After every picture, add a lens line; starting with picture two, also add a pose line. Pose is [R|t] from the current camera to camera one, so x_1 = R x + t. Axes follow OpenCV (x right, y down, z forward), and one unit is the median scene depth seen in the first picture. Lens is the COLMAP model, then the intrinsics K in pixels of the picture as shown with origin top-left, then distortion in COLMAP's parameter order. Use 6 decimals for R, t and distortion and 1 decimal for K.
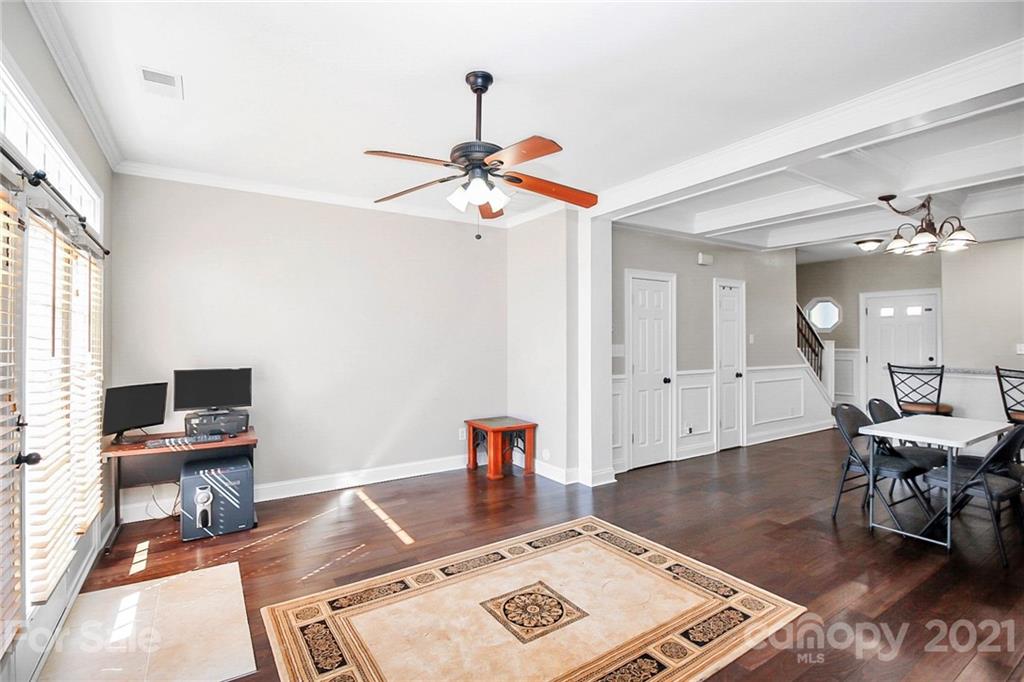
lens RADIAL K [[486.0, 0, 518.5], [0, 486.0, 343.1], [0, 0, 1]] dist [0.006516, -0.014392]
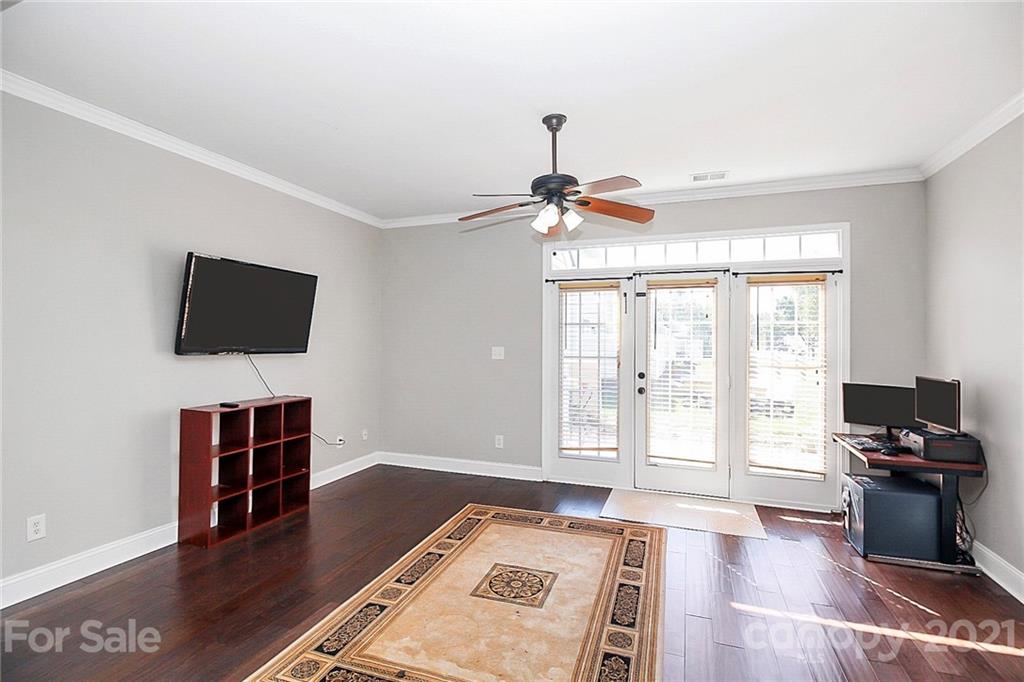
lens RADIAL K [[476.6, 0, 500.7], [0, 476.6, 338.8], [0, 0, 1]] dist [-0.002230, -0.014023]
pose [[-0.820073, -0.008399, -0.572197, 0.509500], [-0.010952, 0.999940, 0.001019, -0.009583], [0.572154, 0.007103, -0.820116, 1.388564]]
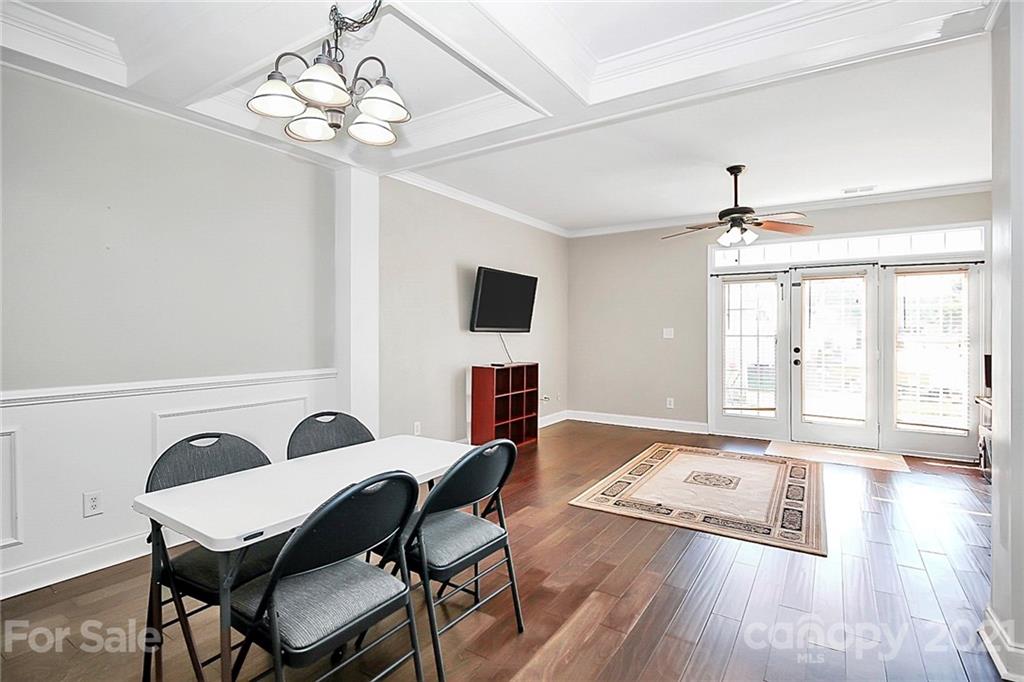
lens RADIAL K [[481.6, 0, 499.7], [0, 481.6, 330.7], [0, 0, 1]] dist [0.009669, -0.014609]
pose [[-0.930296, -0.004239, -0.366785, 0.987062], [-0.006660, 0.999964, 0.005337, 0.020858], [0.366749, 0.007408, -0.930291, 1.693583]]
